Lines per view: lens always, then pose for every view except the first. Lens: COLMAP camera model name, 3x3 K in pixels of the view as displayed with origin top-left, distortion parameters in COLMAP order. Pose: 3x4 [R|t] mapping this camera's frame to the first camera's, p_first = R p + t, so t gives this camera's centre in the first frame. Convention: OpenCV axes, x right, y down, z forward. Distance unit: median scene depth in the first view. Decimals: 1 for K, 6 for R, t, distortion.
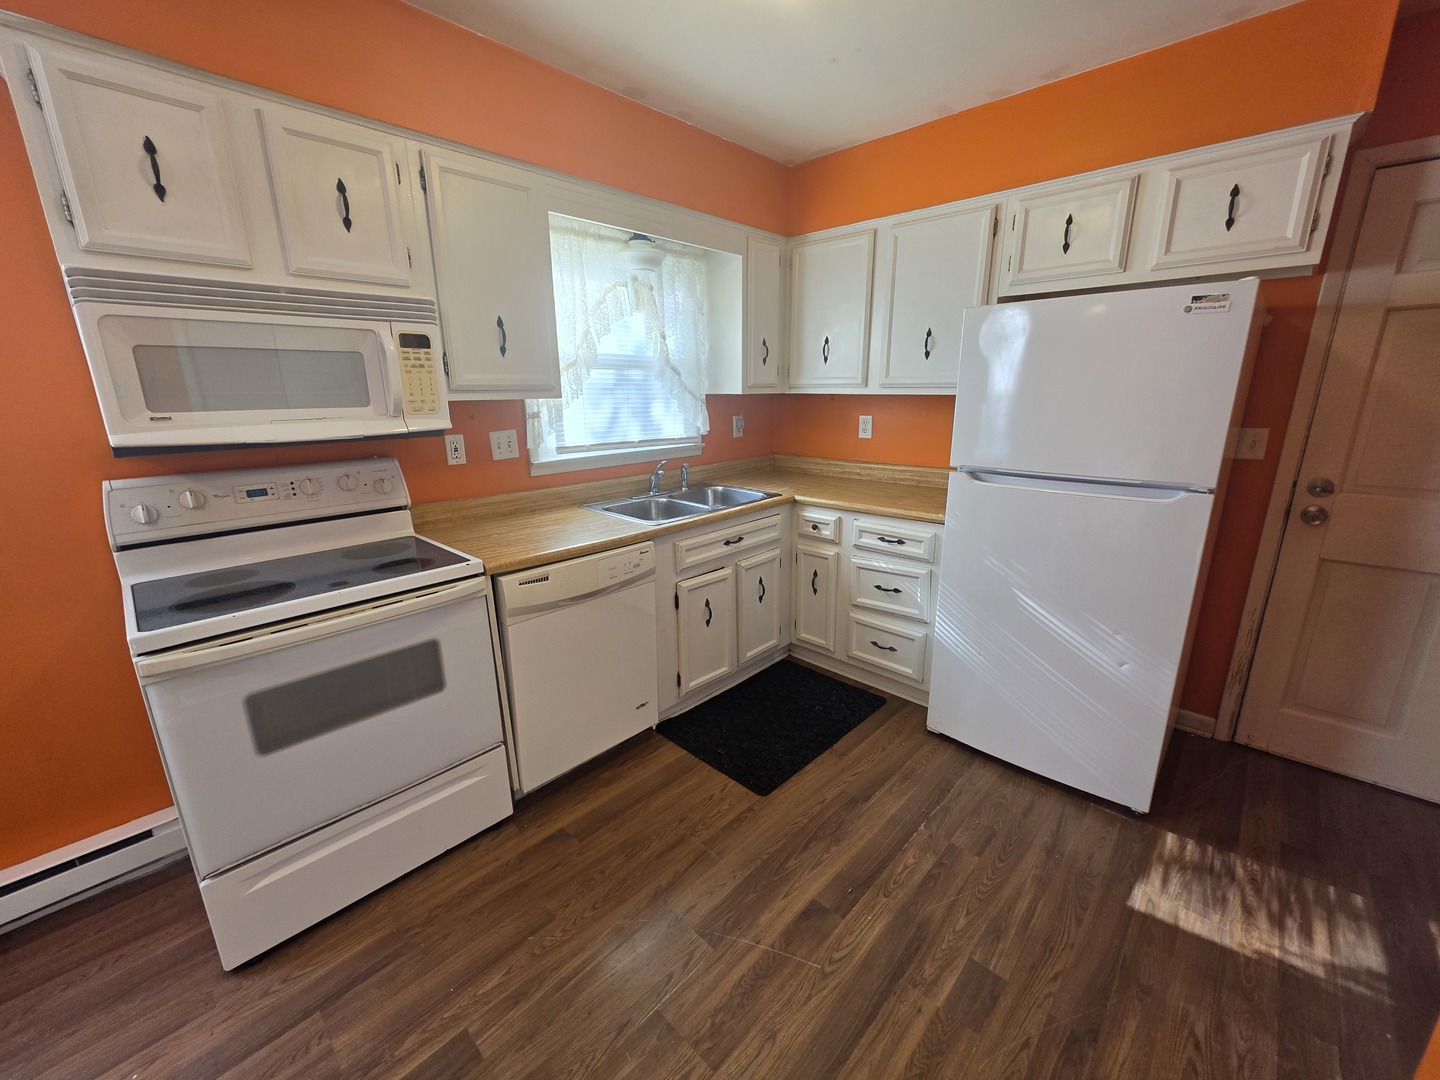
lens RADIAL K [[576.2, 0, 719.9], [0, 576.2, 540.0], [0, 0, 1]] dist [-0.002564, 0.000730]
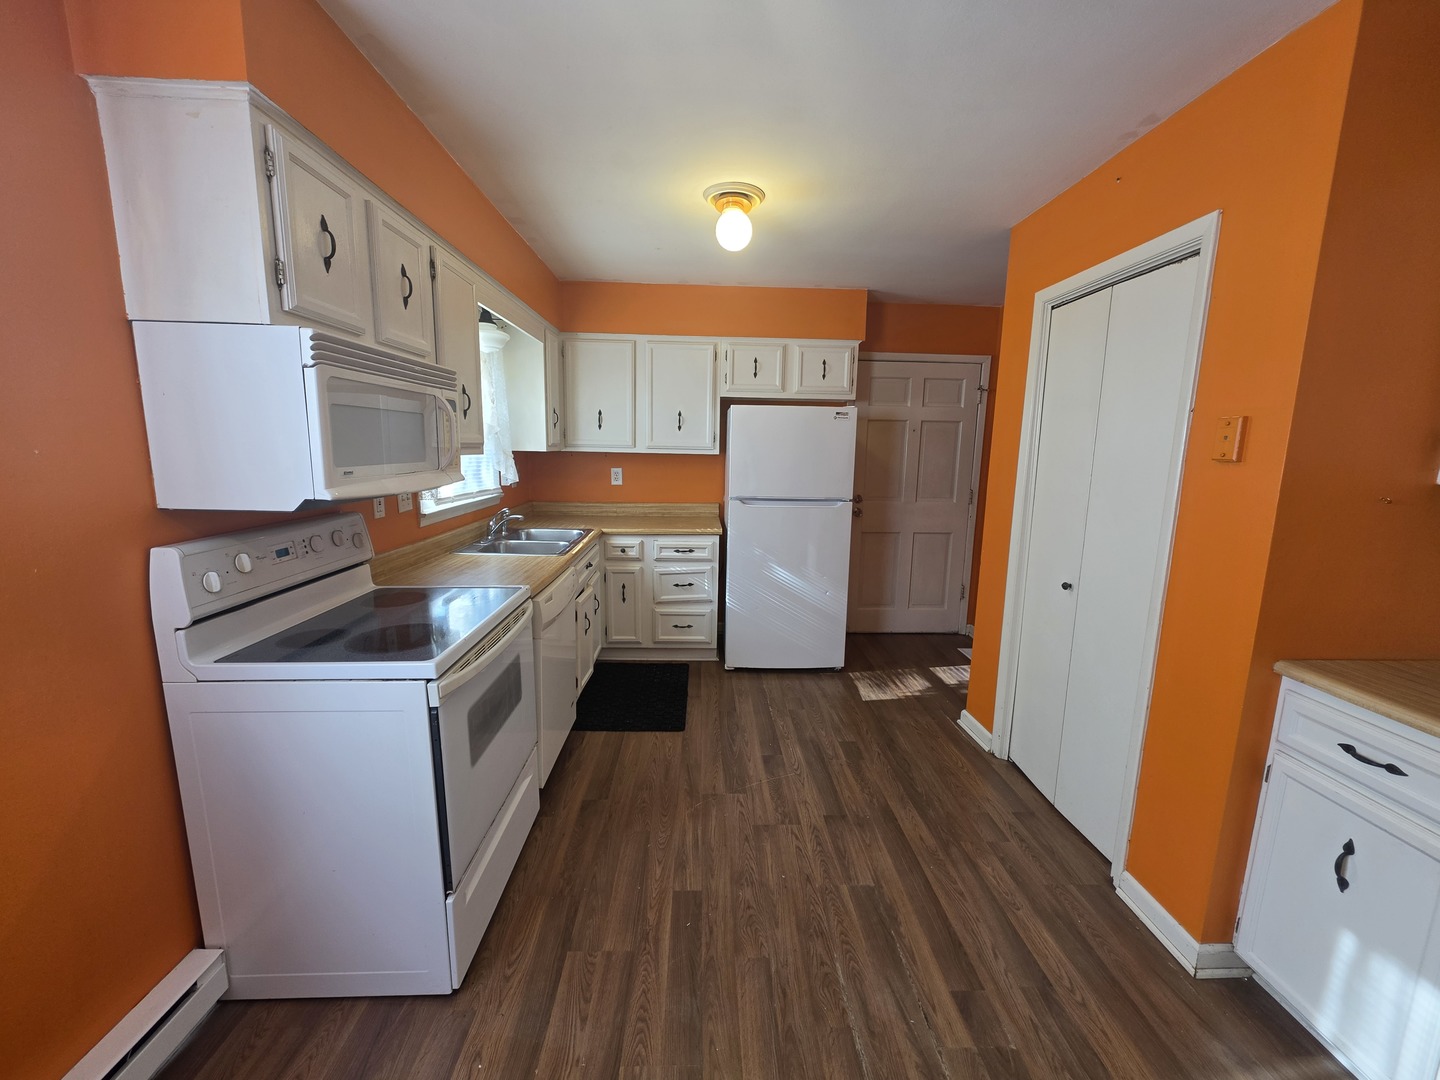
lens RADIAL K [[576.2, 0, 719.9], [0, 576.2, 538.4], [0, 0, 1]] dist [-0.002564, 0.000730]
pose [[0.698311, -0.093942, 0.709603, -0.933541], [0.160334, 0.986689, -0.027158, 0.032696], [-0.697607, 0.132738, 0.704078, -0.144450]]
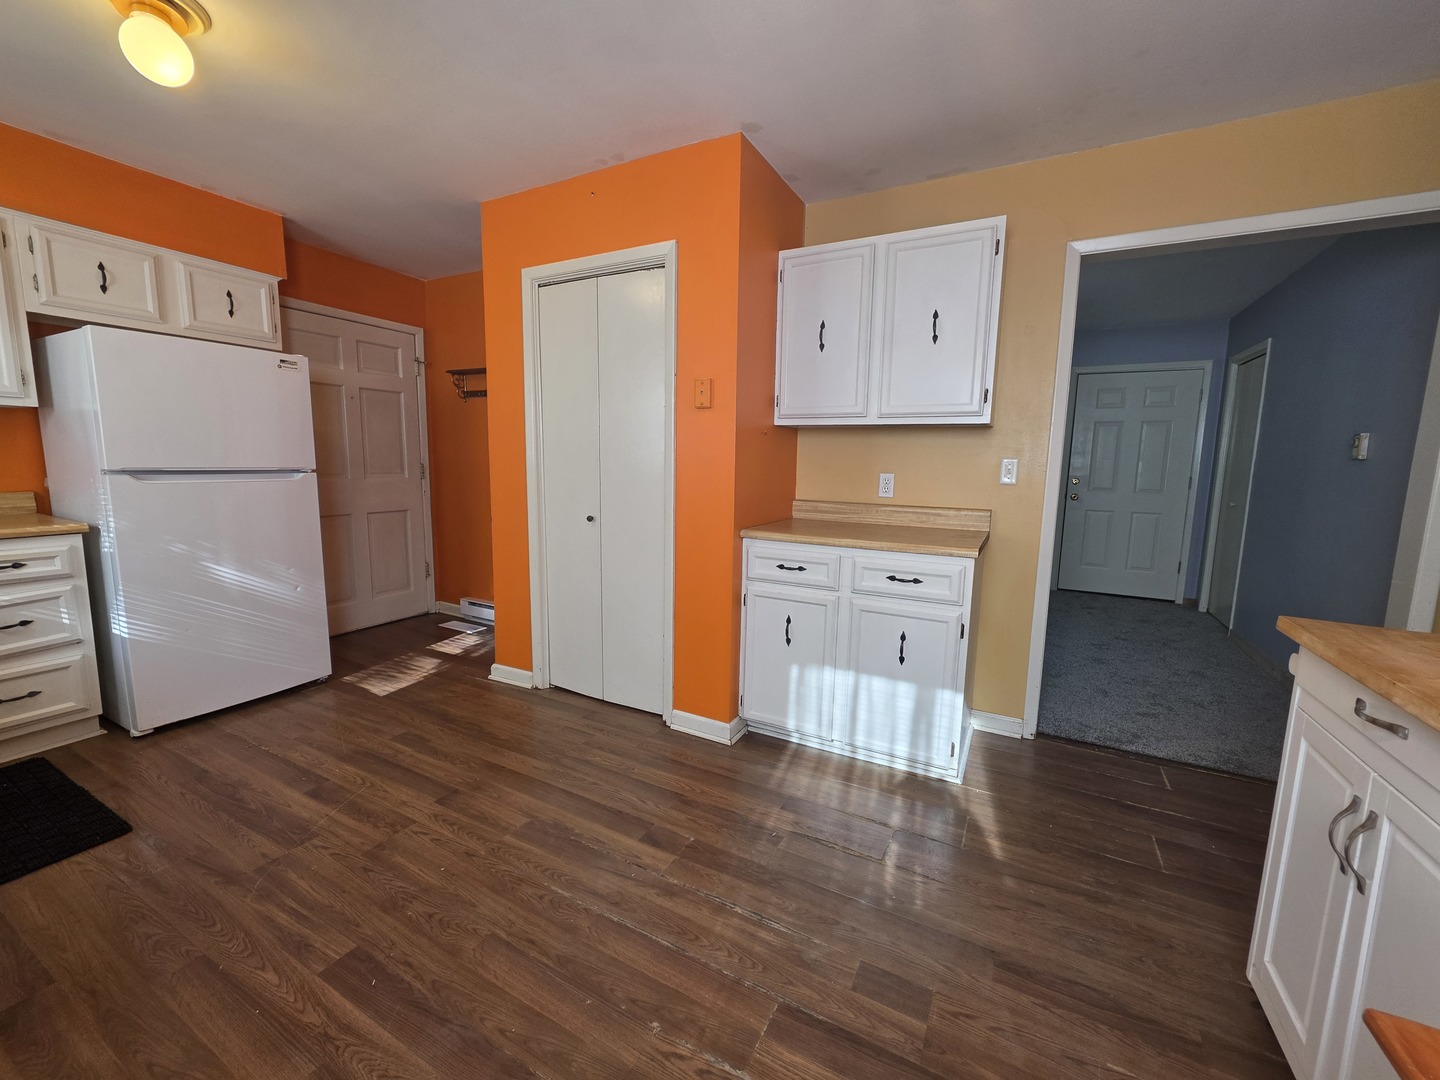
lens RADIAL K [[576.2, 0, 725.5], [0, 576.2, 536.9], [0, 0, 1]] dist [-0.002564, 0.000730]
pose [[-0.274362, -0.122249, 0.953824, -1.095815], [0.230783, 0.954528, 0.188723, 0.061536], [-0.933523, 0.271904, -0.233673, 0.255373]]
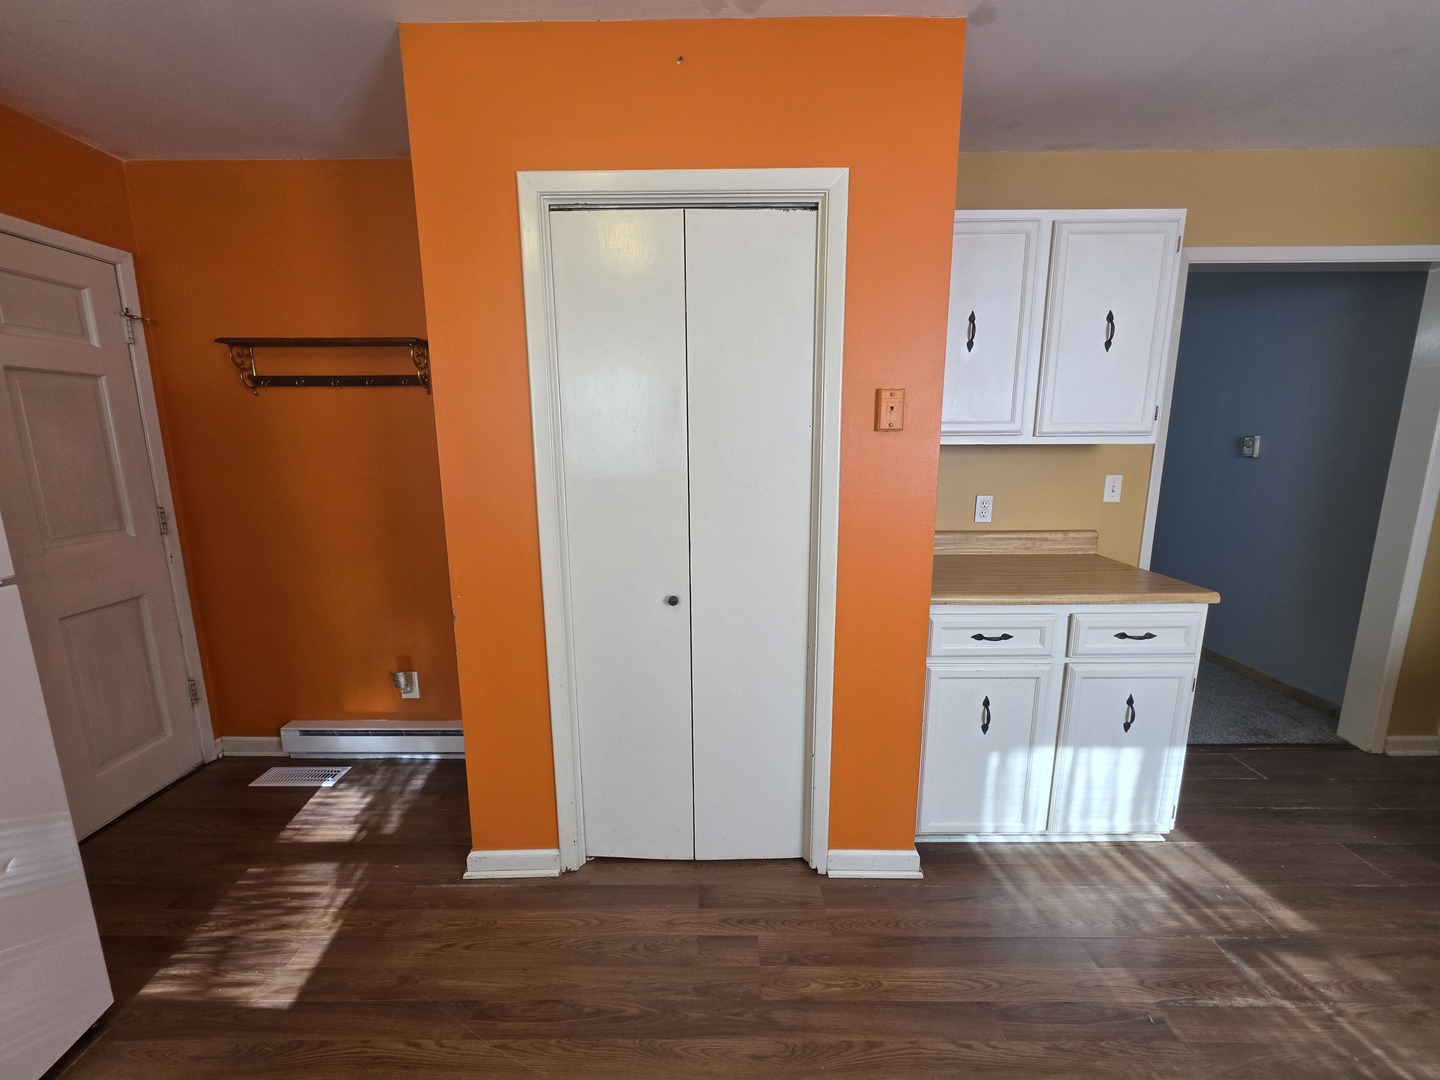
lens RADIAL K [[576.2, 0, 720.0], [0, 576.2, 539.0], [0, 0, 1]] dist [-0.002564, 0.000730]
pose [[-0.687627, -0.115237, 0.716861, -0.276402], [0.198593, 0.919823, 0.338358, -0.184174], [-0.698377, 0.375027, -0.609610, 0.713113]]
